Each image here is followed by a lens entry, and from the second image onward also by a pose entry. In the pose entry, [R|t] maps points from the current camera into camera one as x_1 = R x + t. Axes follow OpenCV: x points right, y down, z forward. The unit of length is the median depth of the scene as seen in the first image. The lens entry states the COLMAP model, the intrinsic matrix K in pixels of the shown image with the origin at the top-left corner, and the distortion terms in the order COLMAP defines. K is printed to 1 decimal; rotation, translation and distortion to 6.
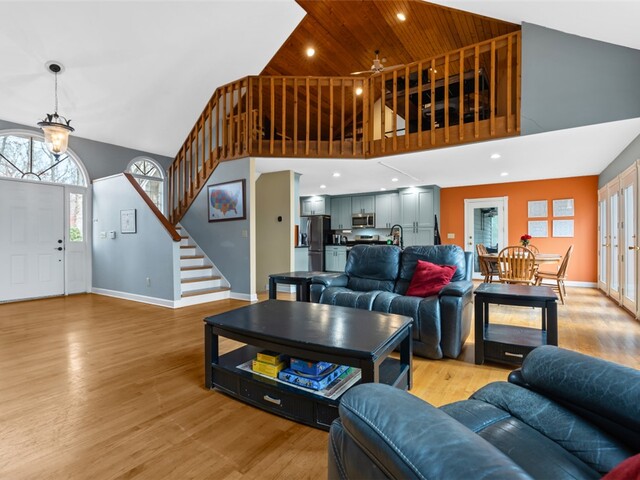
lens RADIAL K [[322.9, 0, 320.6], [0, 322.9, 240.3], [0, 0, 1]] dist [-0.010104, 0.002994]
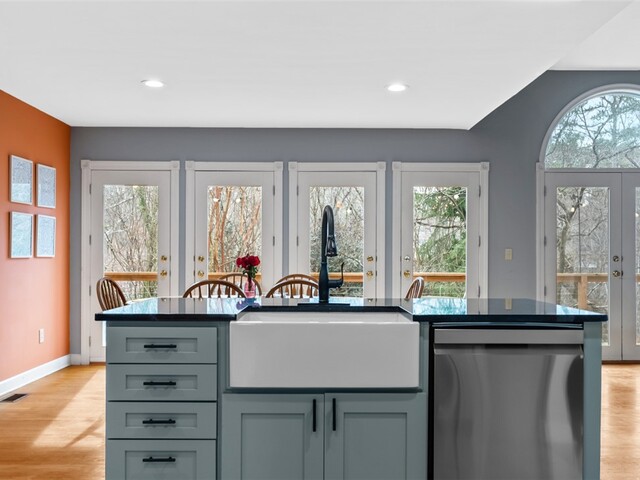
lens RADIAL K [[635.3, 0, 321.5], [0, 635.3, 245.8], [0, 0, 1]] dist [0.003718, 0.000000]
pose [[-0.556914, 0.012675, 0.830473, -0.365968], [0.003177, 0.999909, -0.013130, -0.041767], [-0.830564, -0.004674, -0.556903, 3.613678]]
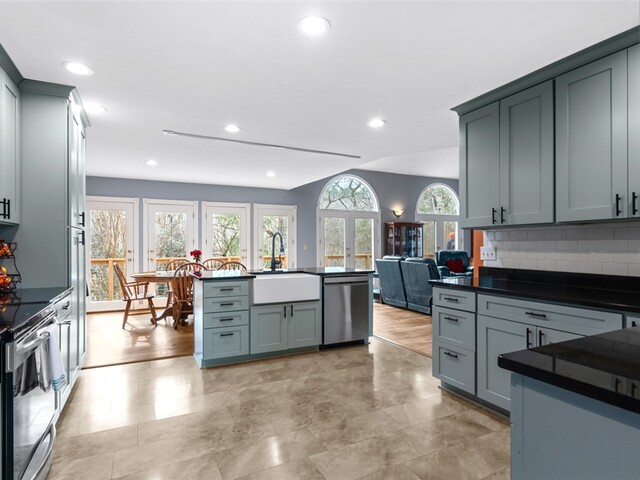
lens RADIAL K [[366.6, 0, 324.6], [0, 366.6, 242.6], [0, 0, 1]] dist [-0.009033, 0.002479]
pose [[-0.864357, 0.007004, 0.502829, -0.458078], [0.007171, 0.999973, -0.001601, -0.079973], [-0.502827, 0.002222, -0.864384, 4.367266]]
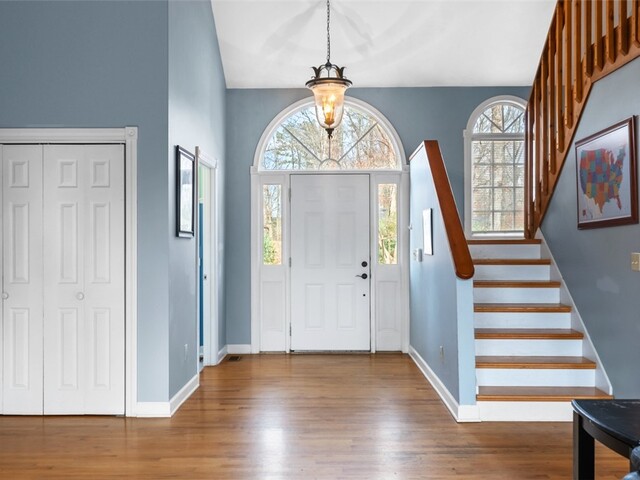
lens RADIAL K [[659.3, 0, 318.9], [0, 659.3, 243.3], [0, 0, 1]] dist [0.072913, 0.000000]
pose [[0.528058, 0.004954, -0.849194, 0.205893], [-0.000672, 0.999985, 0.005415, -0.040675], [0.849208, -0.002288, 0.528054, 0.244654]]
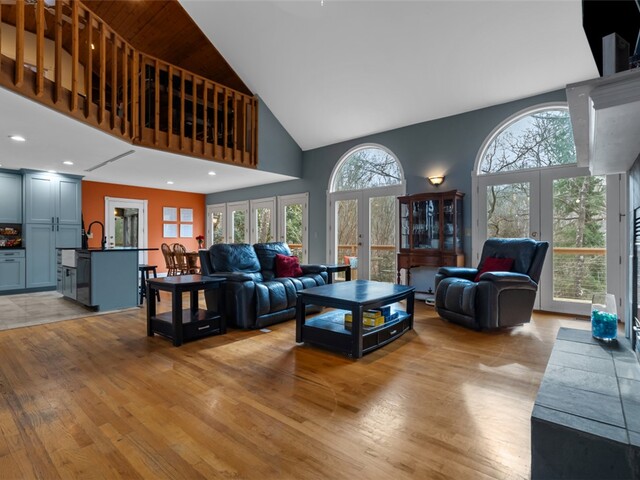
lens RADIAL K [[322.9, 0, 325.3], [0, 322.9, 236.0], [0, 0, 1]] dist [-0.010104, 0.002994]
pose [[0.101662, 0.011912, 0.994748, -1.519267], [0.007253, 0.999893, -0.012715, 0.013821], [-0.994793, 0.008507, 0.101565, 0.956402]]
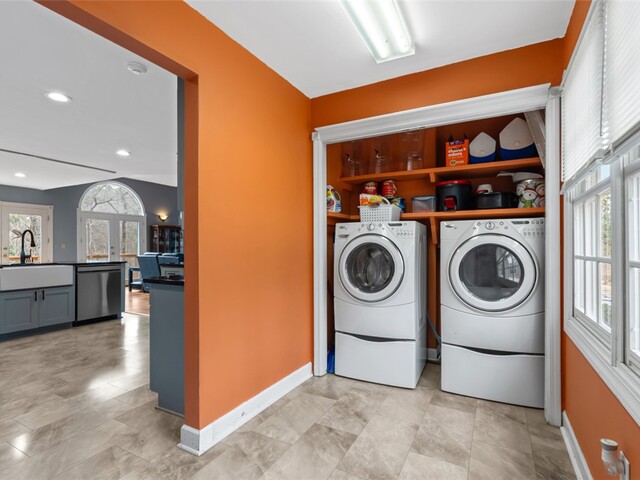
lens RADIAL K [[322.9, 0, 323.1], [0, 322.9, 243.7], [0, 0, 1]] dist [-0.010104, 0.002994]
pose [[-0.996132, 0.005533, -0.087694, -0.862832], [0.005804, 0.999979, -0.002834, -0.040855], [0.087677, -0.003332, -0.996143, 4.888186]]
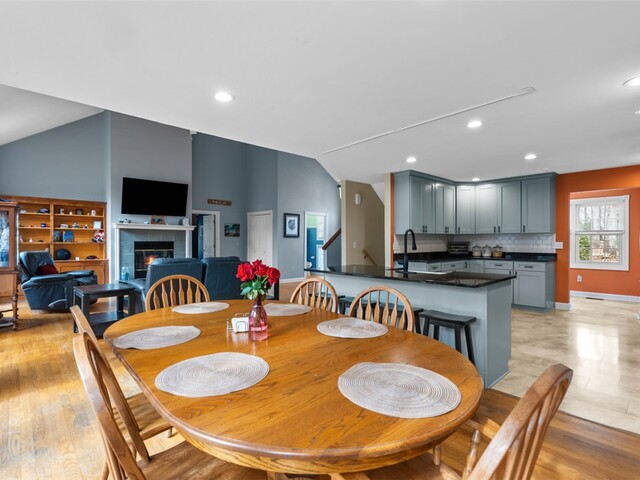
lens RADIAL K [[322.9, 0, 325.1], [0, 322.9, 240.7], [0, 0, 1]] dist [-0.010104, 0.002994]
pose [[-0.243523, 0.003673, -0.969888, 2.180882], [-0.002771, 0.999986, 0.004483, -0.089130], [0.969891, 0.003779, -0.243510, 2.907423]]
